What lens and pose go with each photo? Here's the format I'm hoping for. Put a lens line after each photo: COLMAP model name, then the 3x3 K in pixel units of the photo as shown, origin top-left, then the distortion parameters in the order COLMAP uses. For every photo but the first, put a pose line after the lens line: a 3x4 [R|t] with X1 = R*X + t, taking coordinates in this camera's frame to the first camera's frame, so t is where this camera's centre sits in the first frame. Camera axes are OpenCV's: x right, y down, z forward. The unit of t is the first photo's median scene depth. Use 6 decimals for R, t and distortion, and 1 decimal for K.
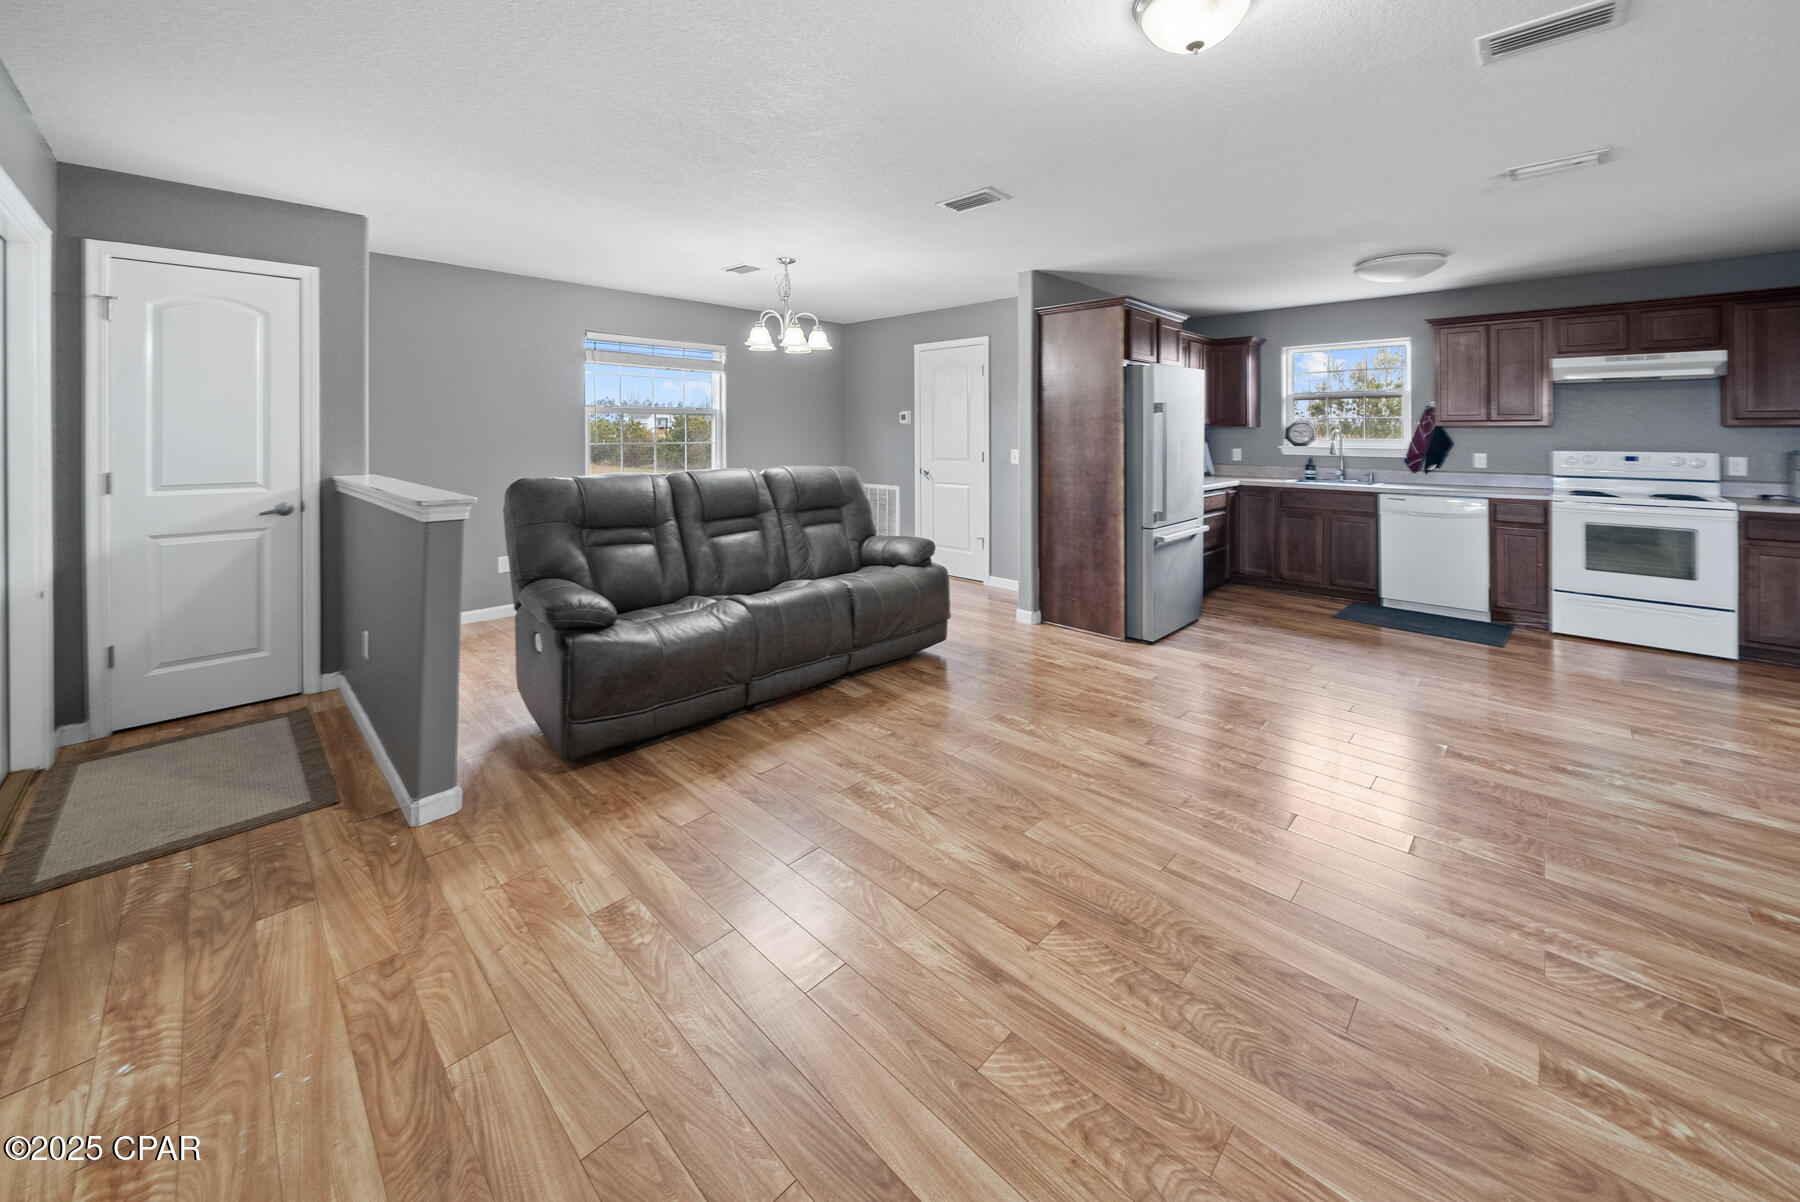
lens RADIAL K [[664.2, 0, 894.8], [0, 664.2, 429.5], [0, 0, 1]] dist [-0.004685, 0.000078]
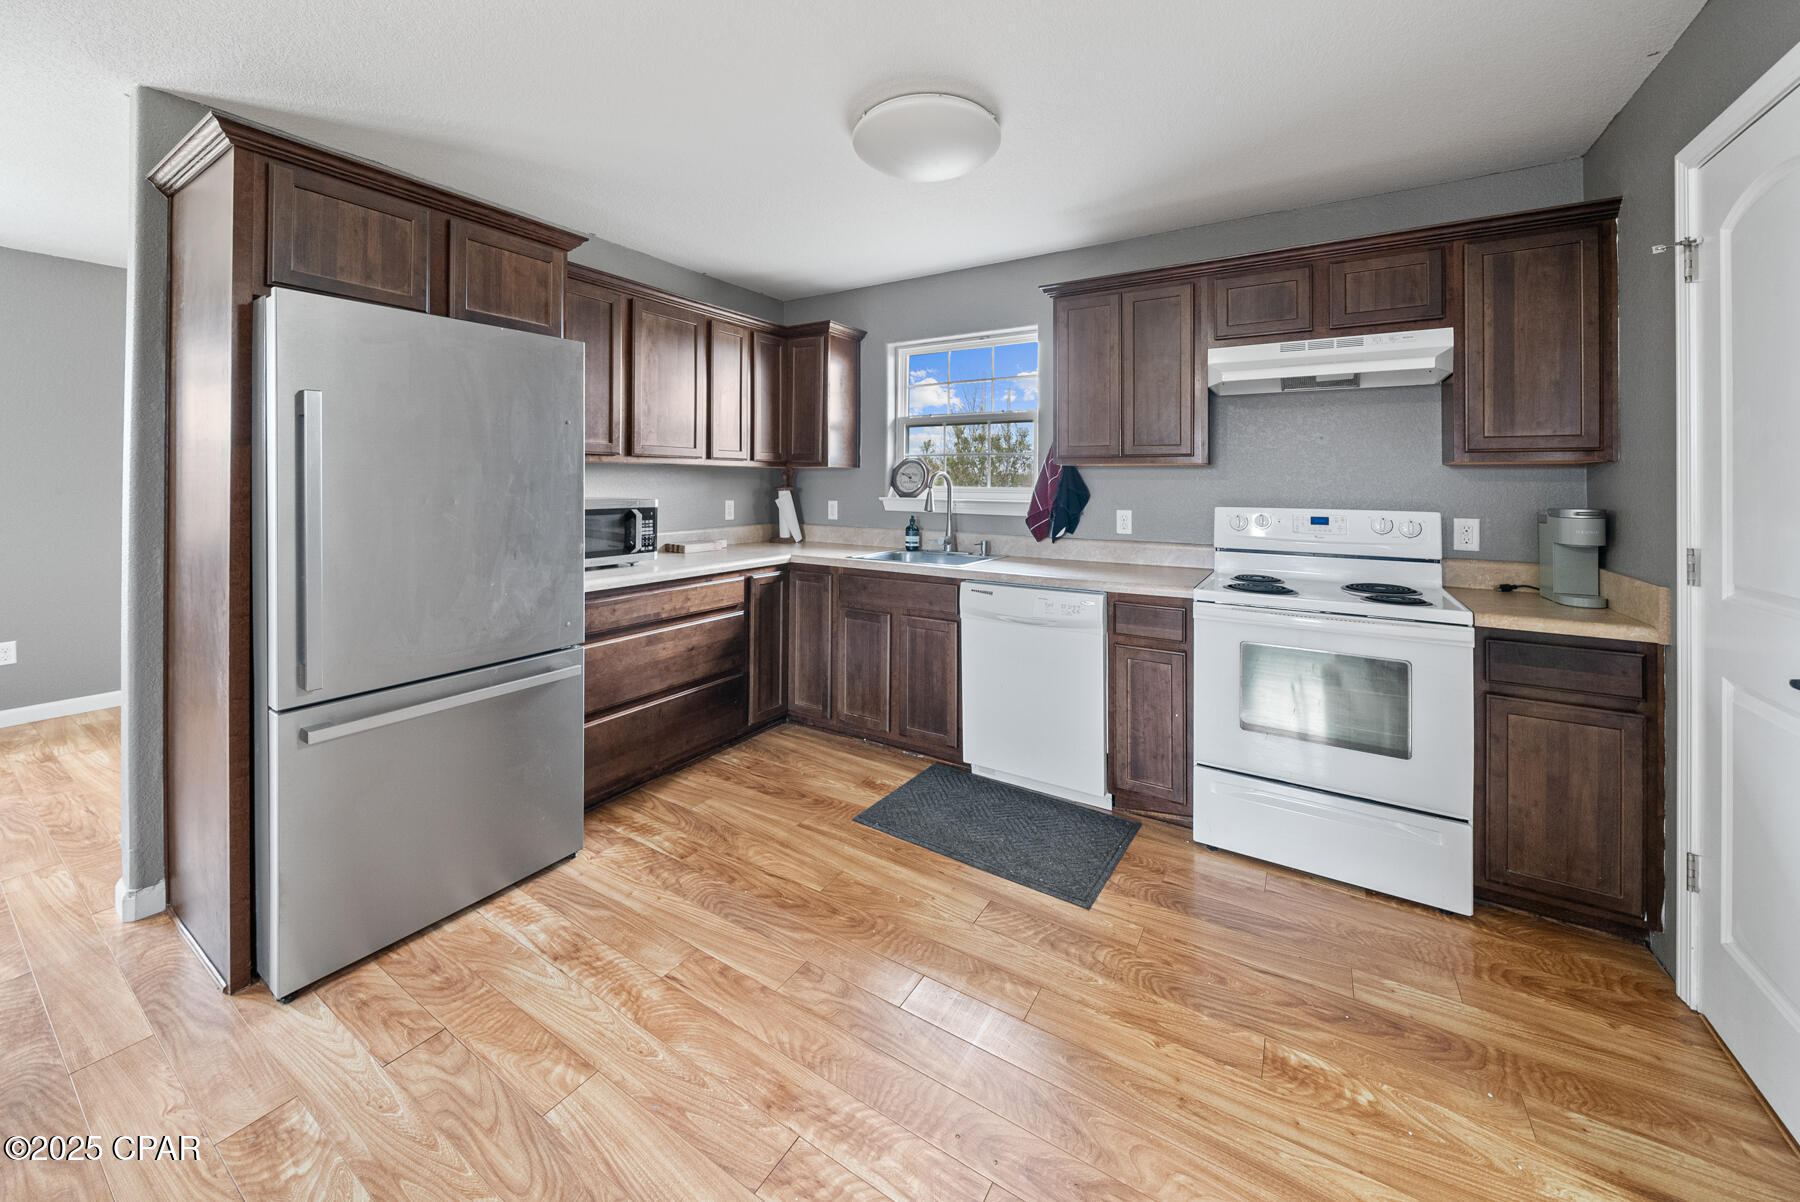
lens RADIAL K [[664.2, 0, 890.3], [0, 664.2, 476.3], [0, 0, 1]] dist [-0.004685, 0.000078]
pose [[0.974818, 0.005442, 0.222937, 0.634875], [-0.005235, 0.999985, -0.001520, 0.008129], [-0.222942, 0.000315, 0.974832, 0.528837]]
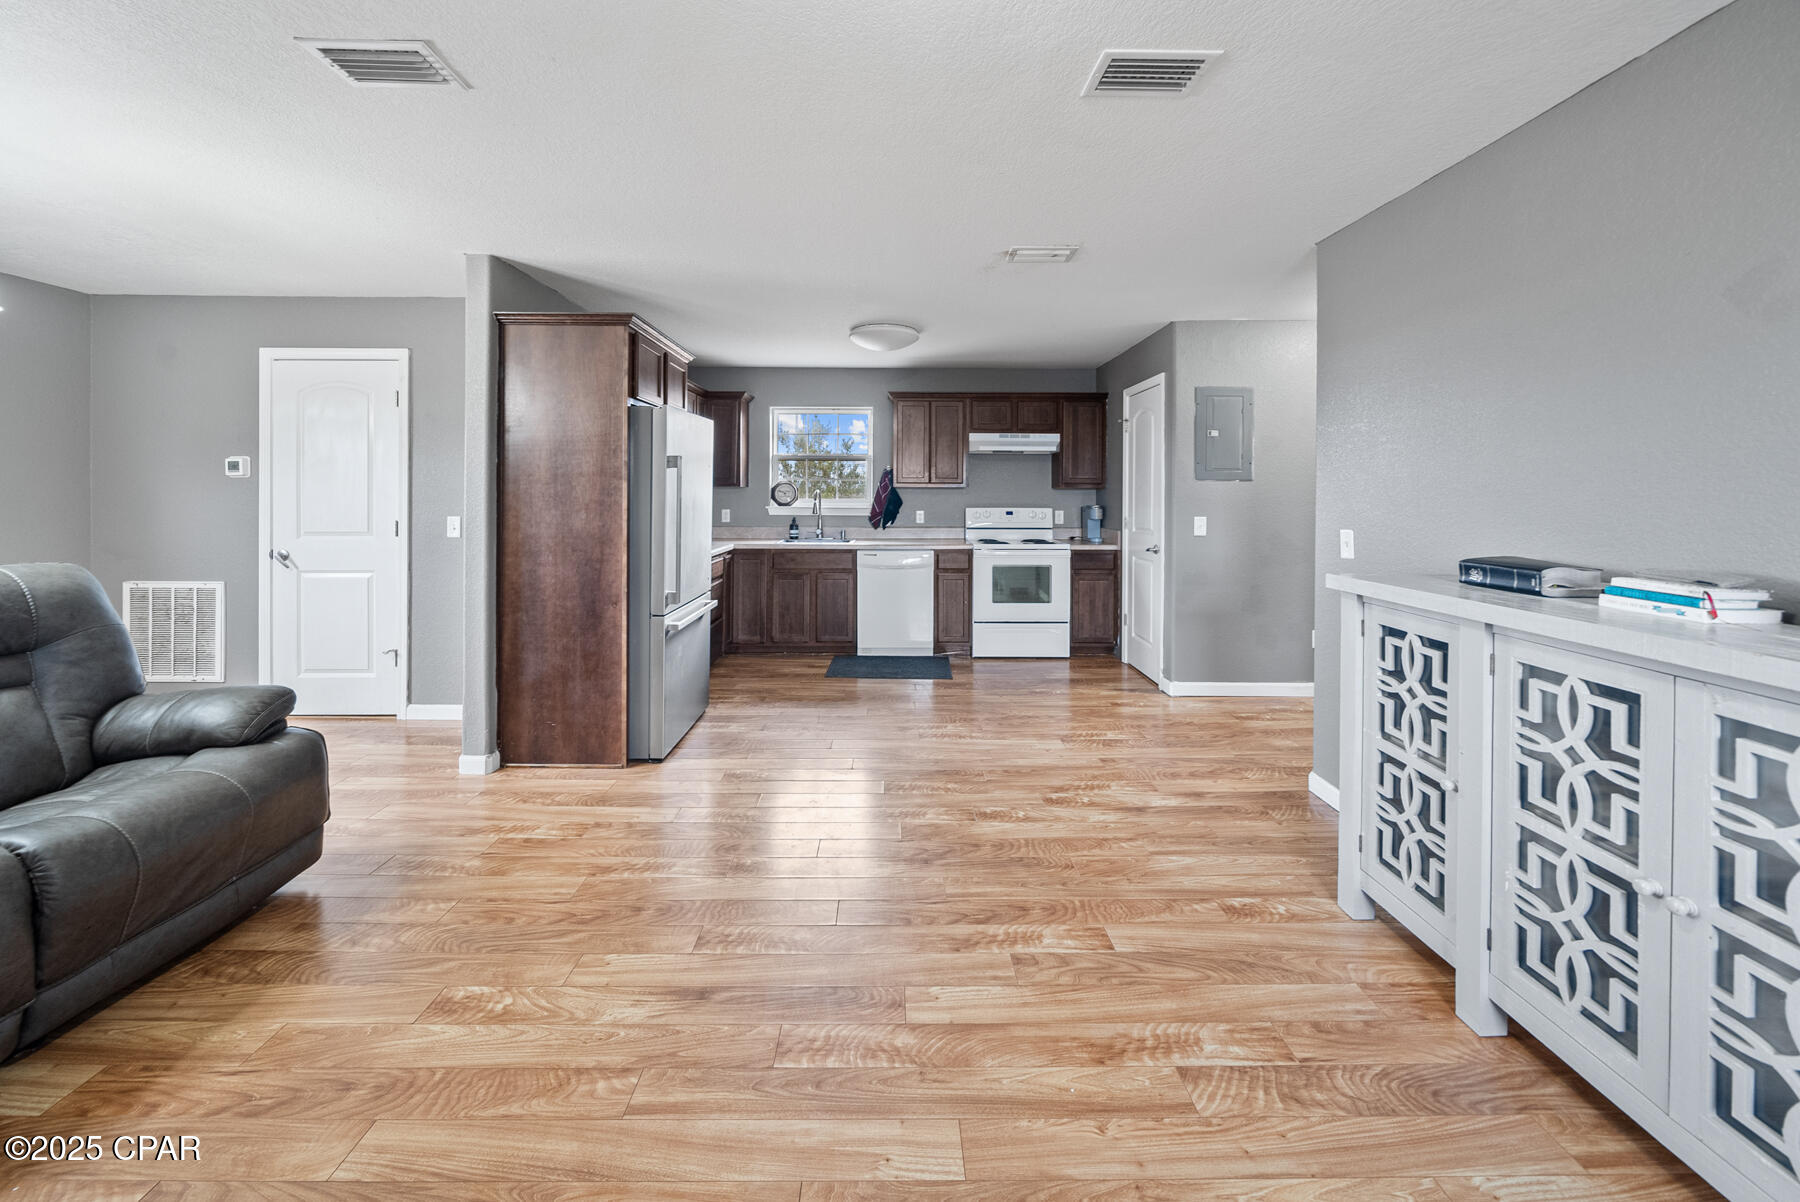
lens RADIAL K [[664.2, 0, 886.2], [0, 664.2, 487.3], [0, 0, 1]] dist [-0.004685, 0.000078]
pose [[0.714008, 0.006693, 0.700106, 0.023589], [-0.005758, 0.999977, -0.003687, -0.000684], [-0.700114, -0.001398, 0.714029, 0.243802]]
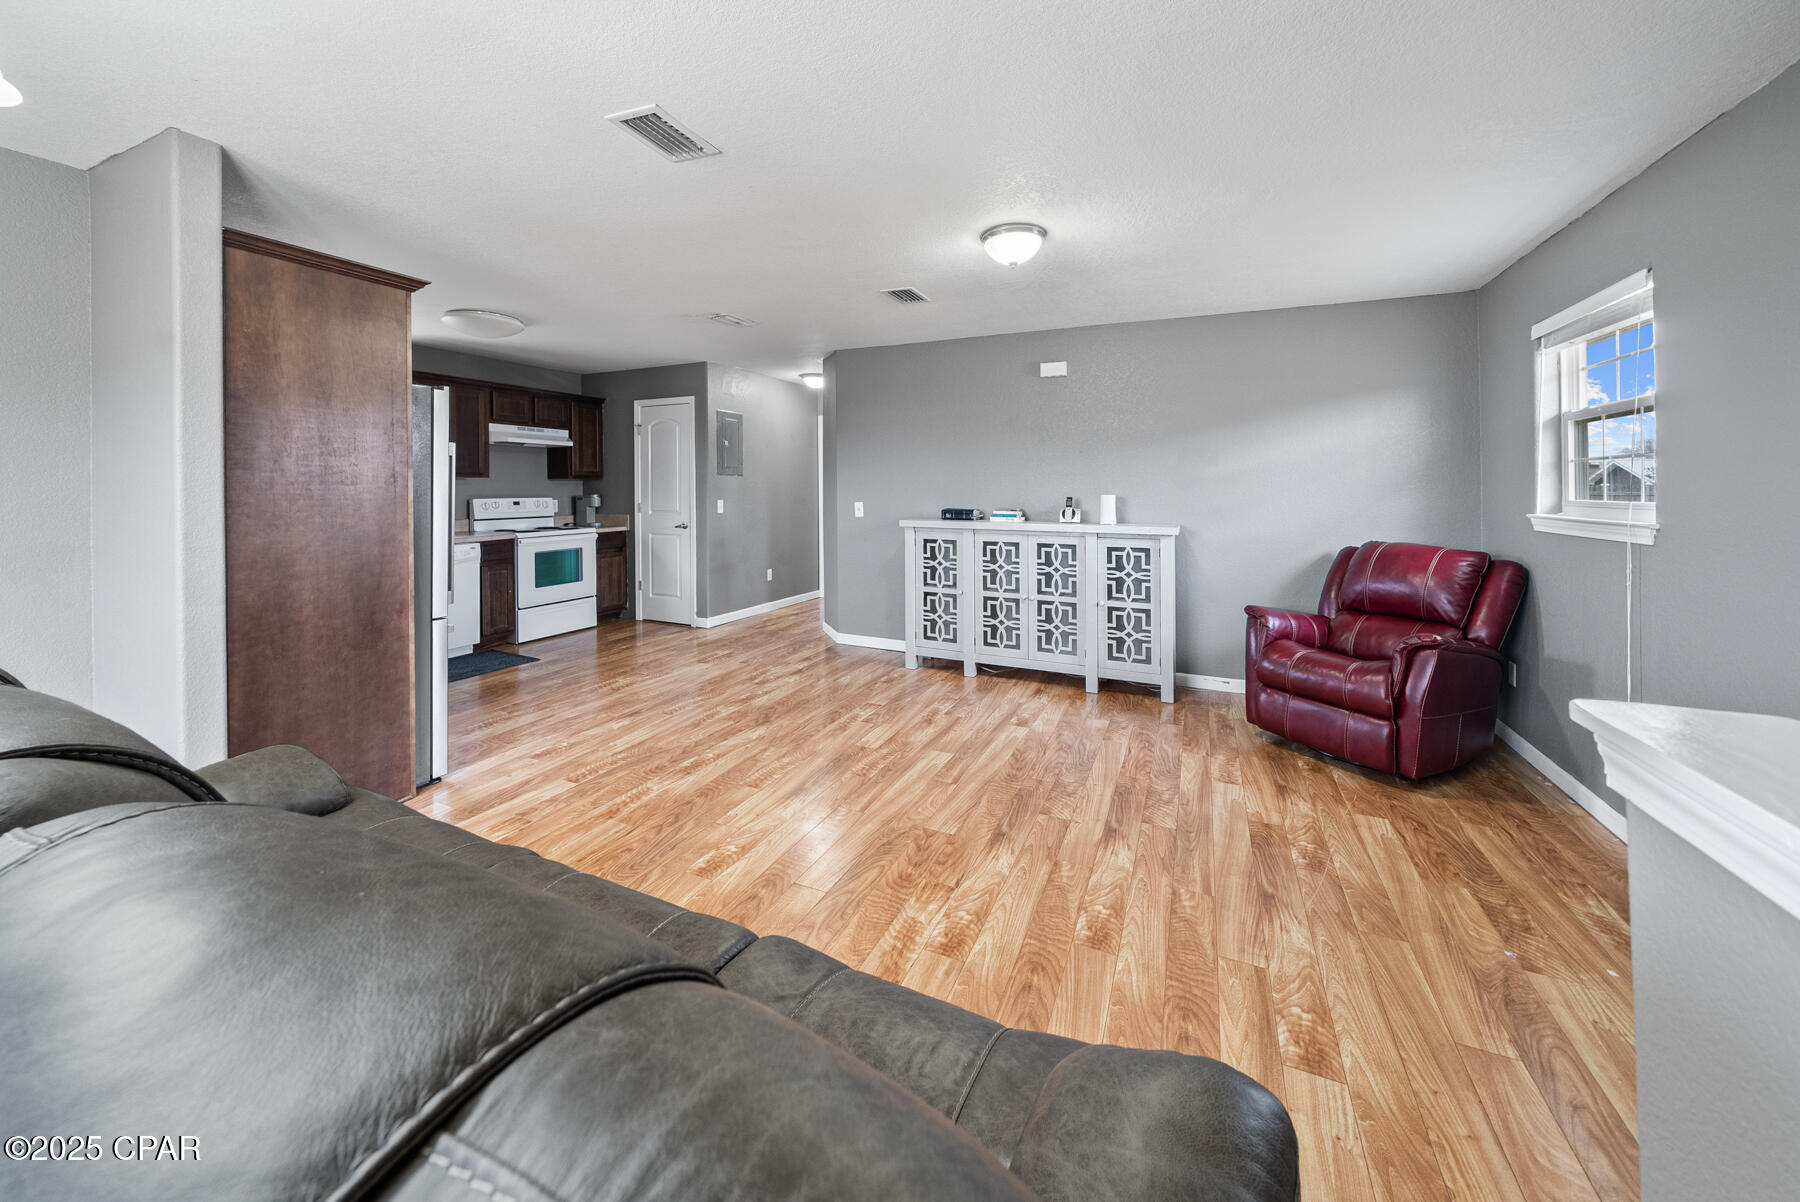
lens RADIAL K [[664.2, 0, 902.4], [0, 664.2, 466.4], [0, 0, 1]] dist [-0.004685, 0.000078]
pose [[-0.335841, 0.025844, 0.941564, -0.438904], [-0.006688, 0.999533, -0.029820, 0.004027], [-0.941895, -0.016313, -0.335511, 0.742947]]
